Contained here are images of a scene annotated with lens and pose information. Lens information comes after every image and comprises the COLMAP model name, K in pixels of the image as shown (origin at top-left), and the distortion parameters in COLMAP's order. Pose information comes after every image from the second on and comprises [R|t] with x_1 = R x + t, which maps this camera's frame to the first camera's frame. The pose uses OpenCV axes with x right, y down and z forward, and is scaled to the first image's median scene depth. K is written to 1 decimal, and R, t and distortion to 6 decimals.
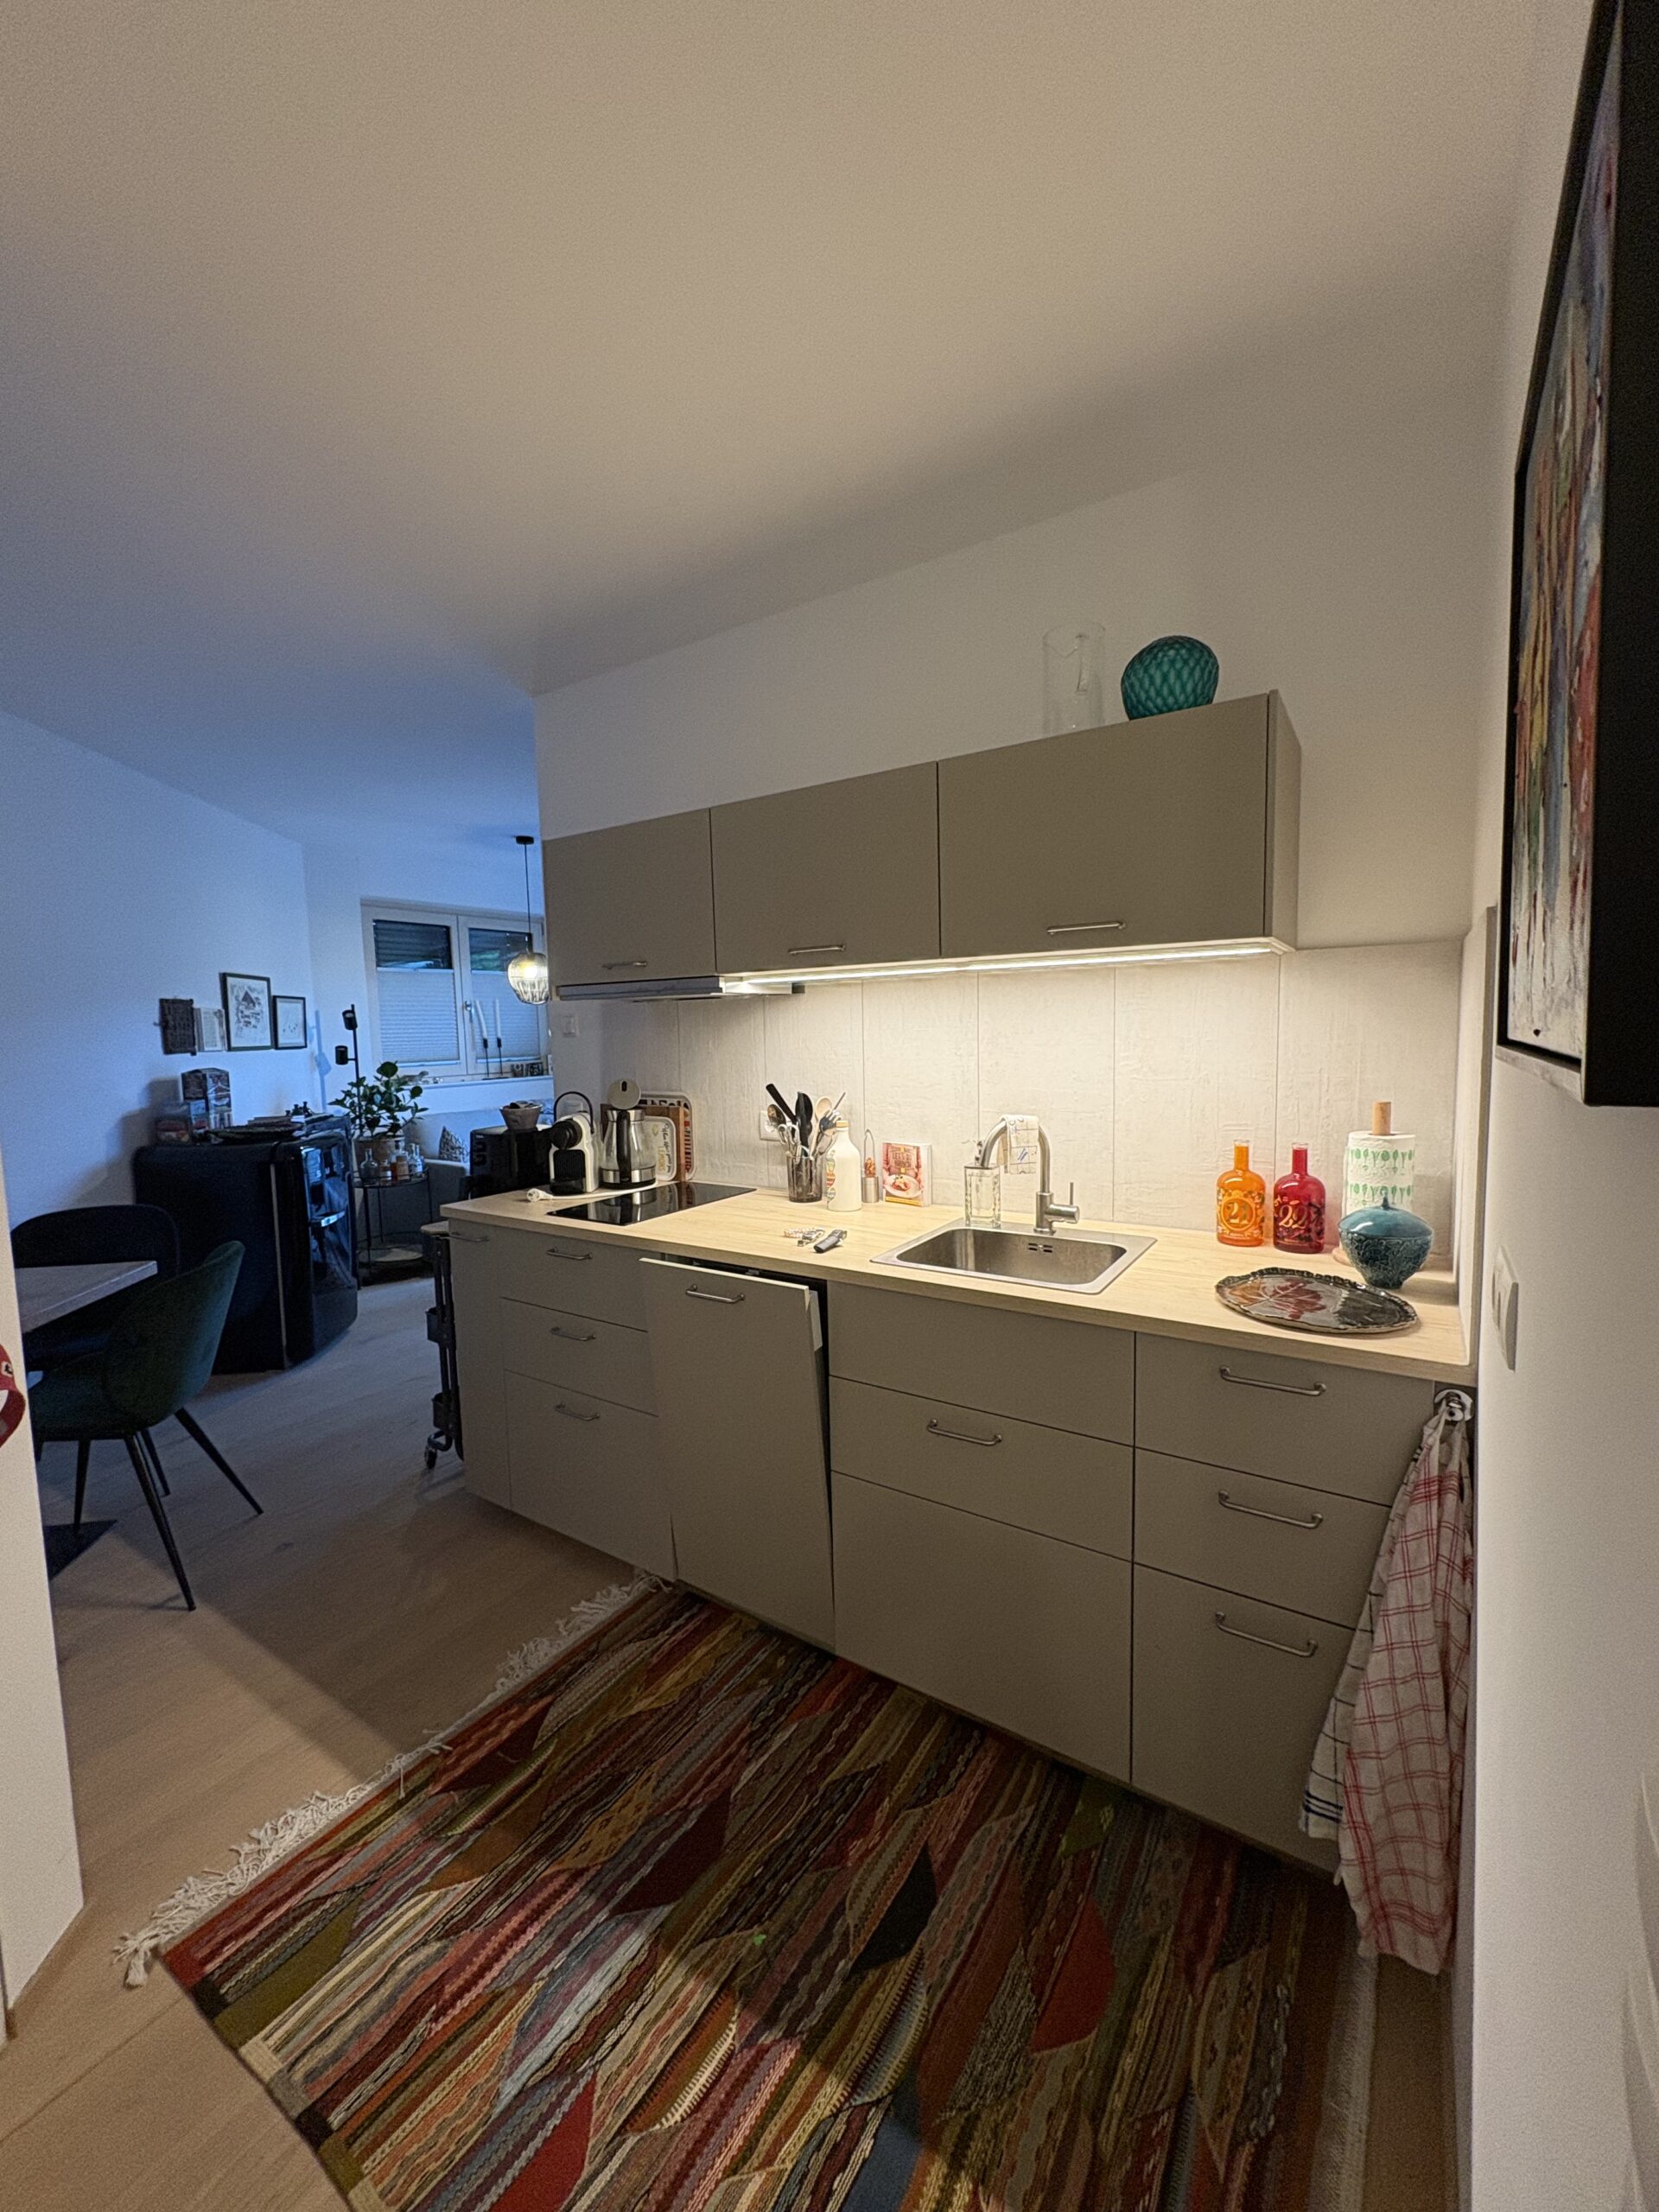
lens RADIAL K [[889.3, 0, 830.2], [0, 889.3, 1095.7], [0, 0, 1]] dist [0.000850, -0.000140]
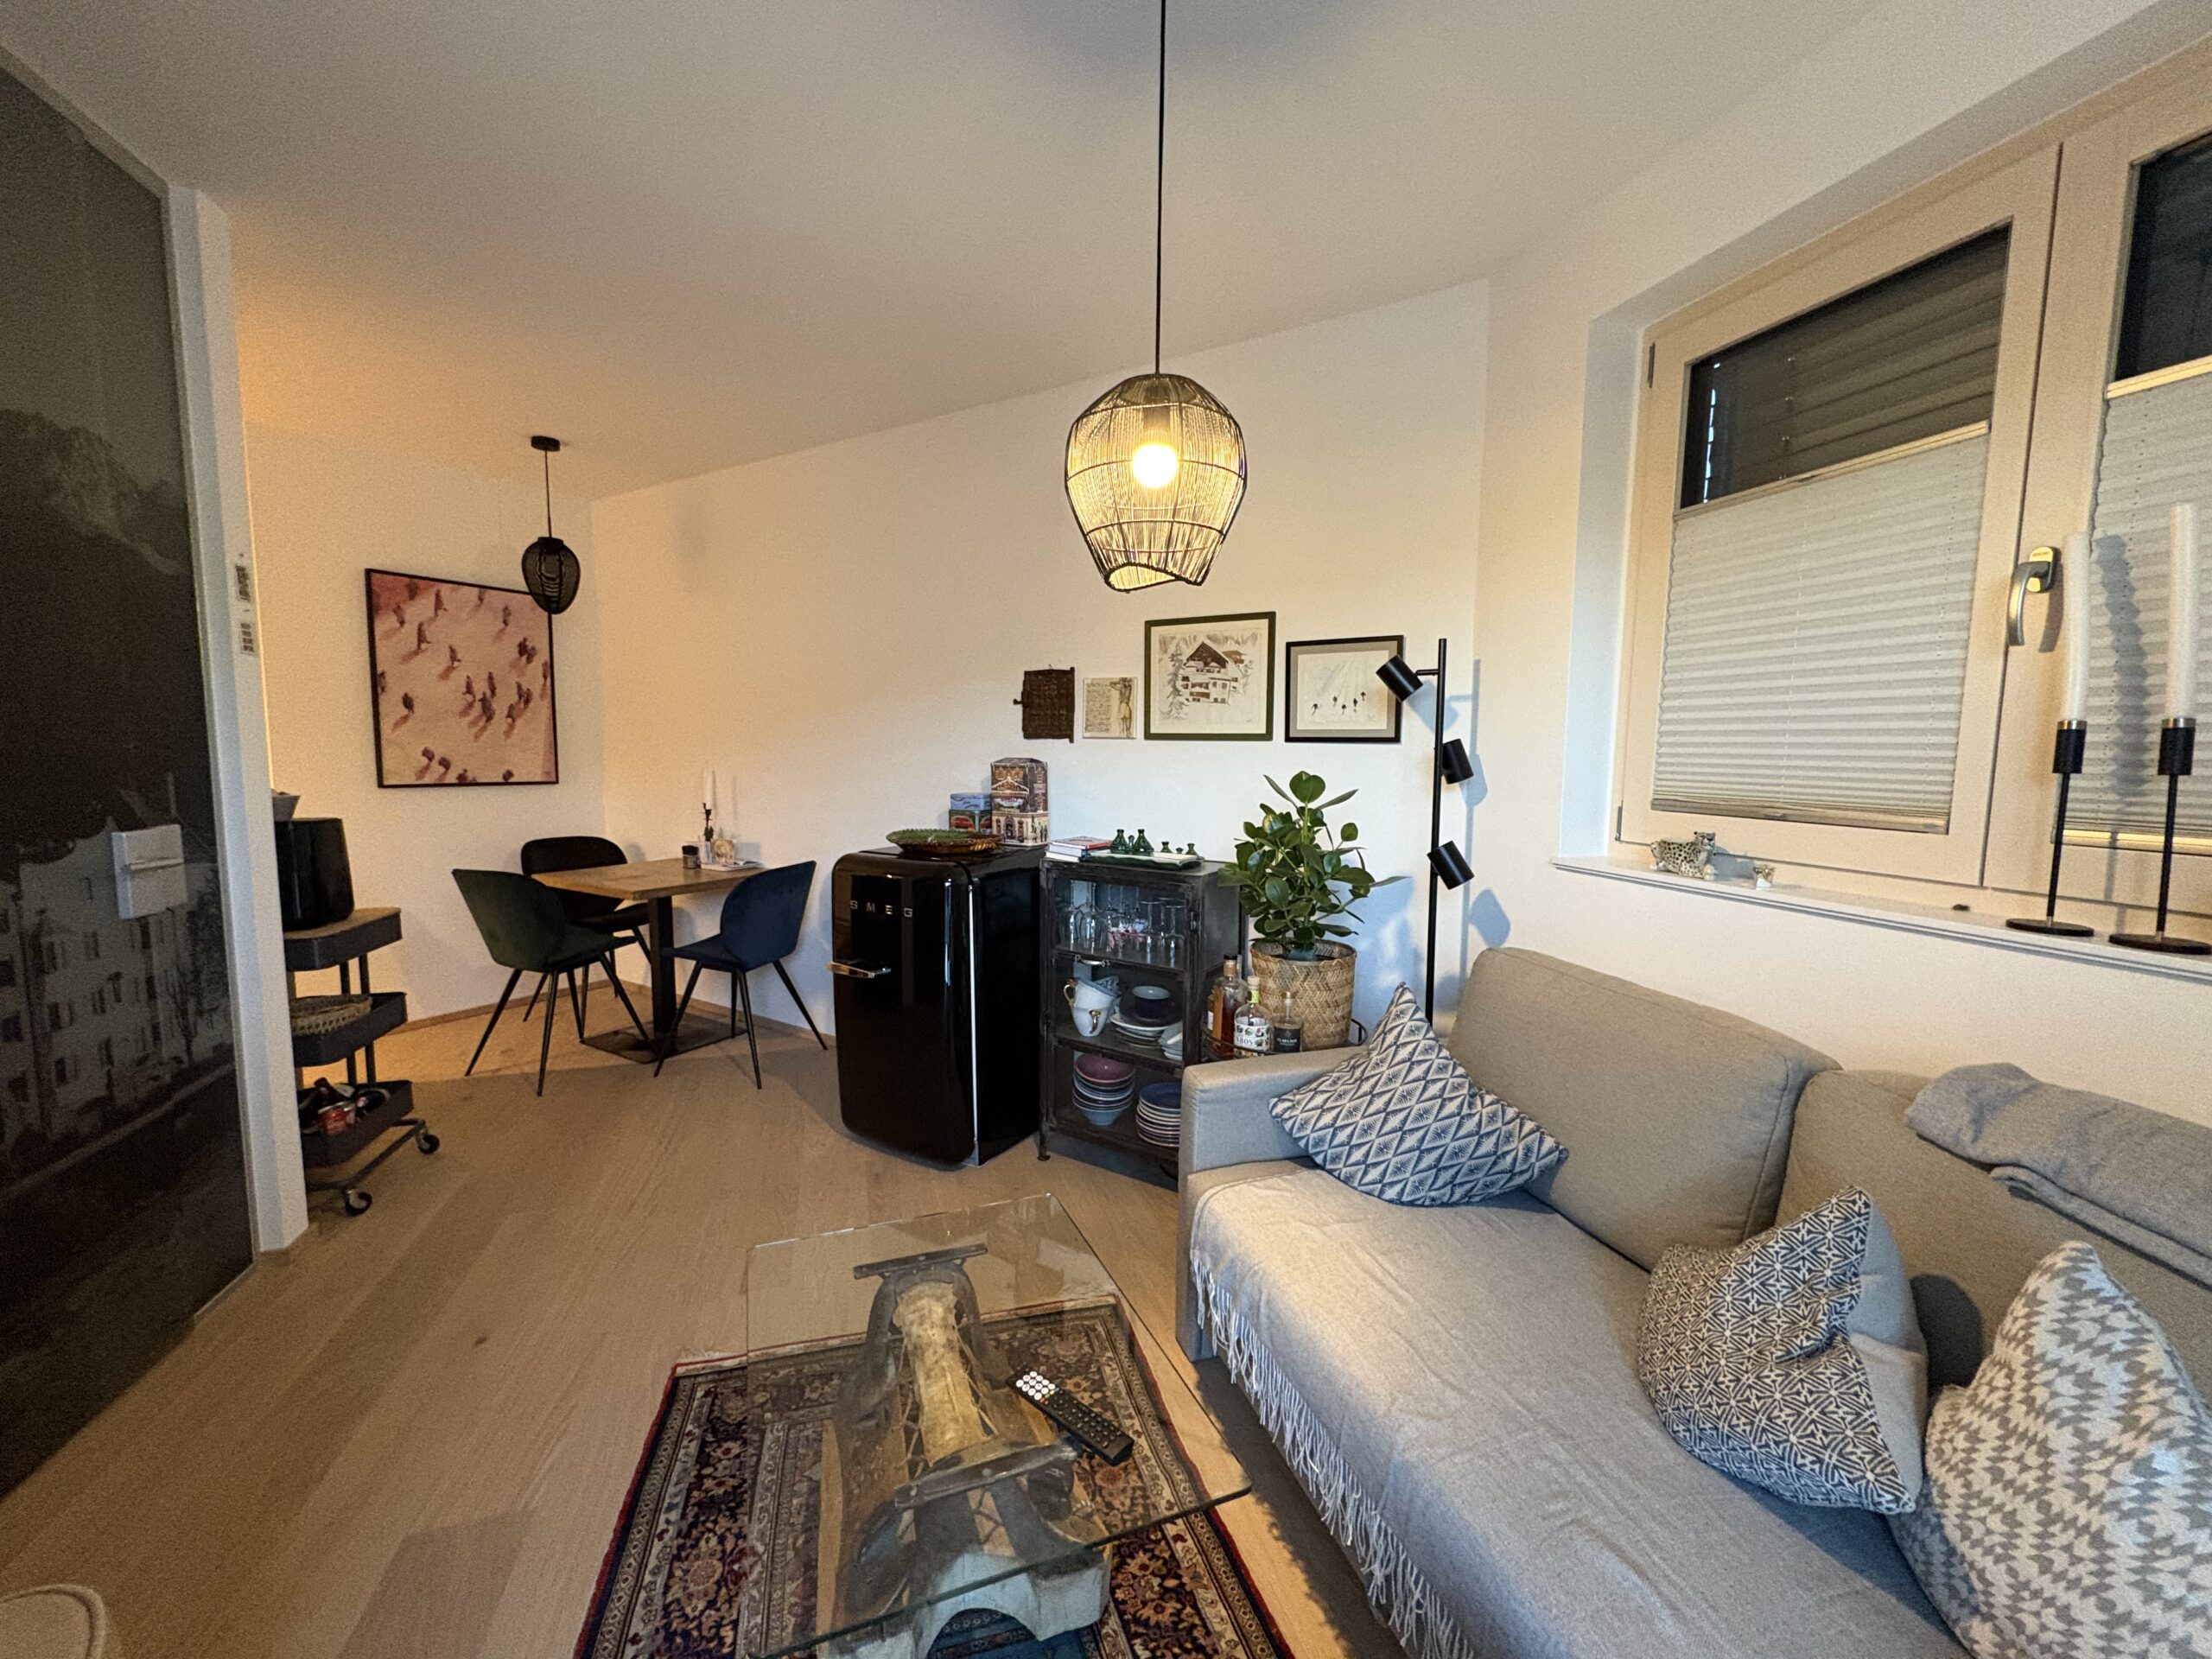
lens RADIAL K [[889.3, 0, 1108.0], [0, 889.3, 832.5], [0, 0, 1]] dist [0.000850, -0.000140]
pose [[-0.643625, 0.079714, -0.761178, -0.134285], [-0.065436, 0.985188, 0.158503, -0.081314], [0.762539, 0.151825, -0.628875, 1.341833]]
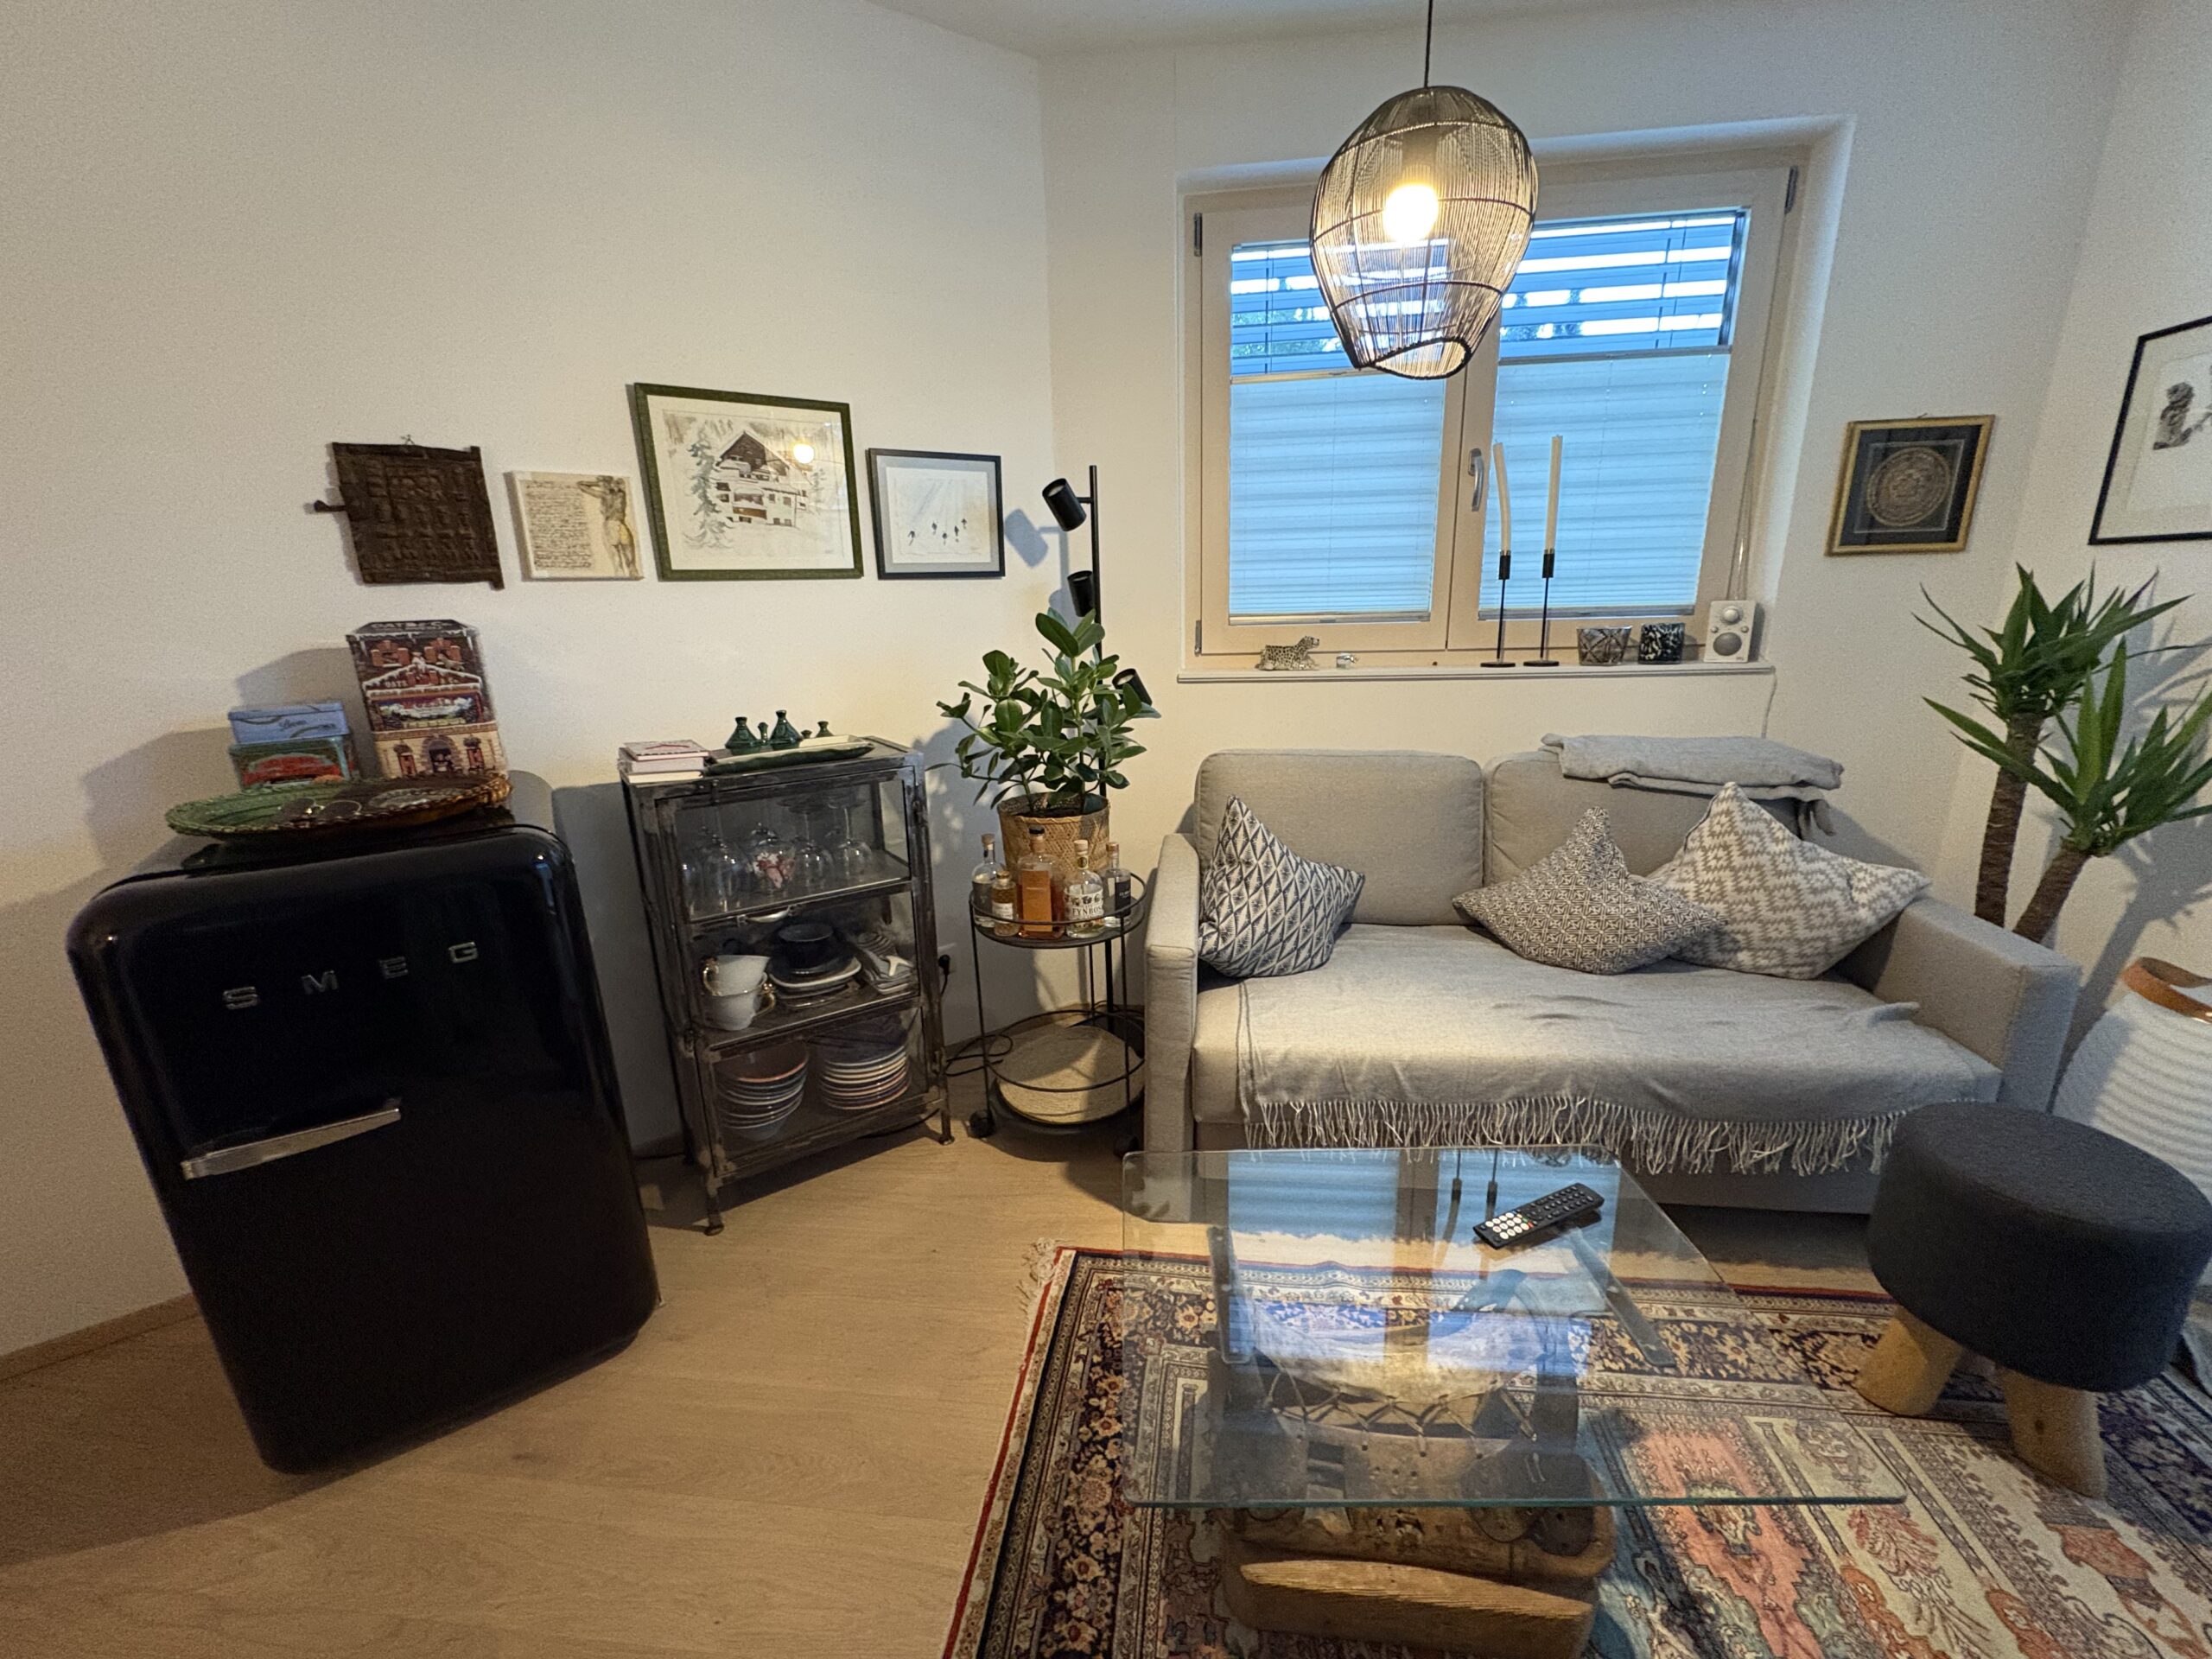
lens RADIAL K [[889.3, 0, 1105.2], [0, 889.3, 832.5], [0, 0, 1]] dist [0.000850, -0.000140]
pose [[0.452296, 0.234486, -0.860491, -0.165632], [-0.051351, 0.970065, 0.237354, -0.042465], [0.890389, -0.063167, 0.450797, 0.939006]]
